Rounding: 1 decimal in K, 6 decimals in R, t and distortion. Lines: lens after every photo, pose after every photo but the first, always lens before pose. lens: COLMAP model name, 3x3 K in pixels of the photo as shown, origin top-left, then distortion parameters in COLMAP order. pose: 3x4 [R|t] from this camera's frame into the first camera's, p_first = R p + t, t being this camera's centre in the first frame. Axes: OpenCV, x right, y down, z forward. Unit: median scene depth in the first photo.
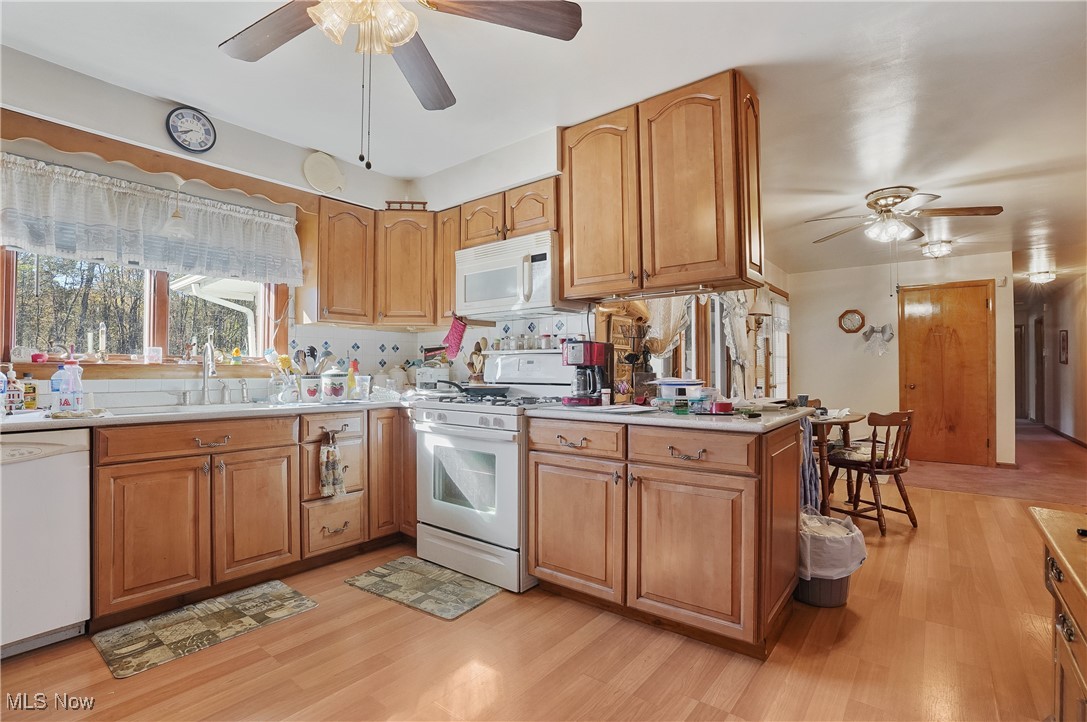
lens RADIAL K [[510.2, 0, 550.1], [0, 510.2, 358.2], [0, 0, 1]] dist [-0.022953, 0.006606]
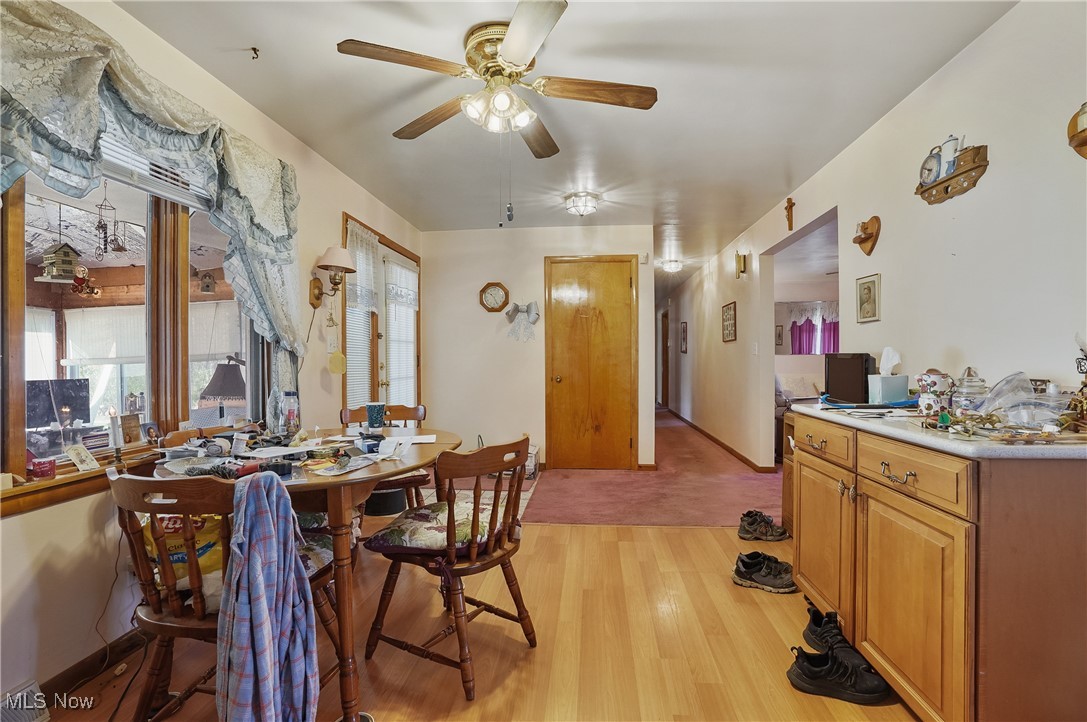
lens RADIAL K [[510.2, 0, 537.8], [0, 510.2, 360.2], [0, 0, 1]] dist [-0.022953, 0.006606]
pose [[0.856174, -0.007193, 0.516637, 0.265385], [-0.002413, 0.999837, 0.017920, 0.010052], [-0.516682, -0.016589, 0.856017, 0.315547]]
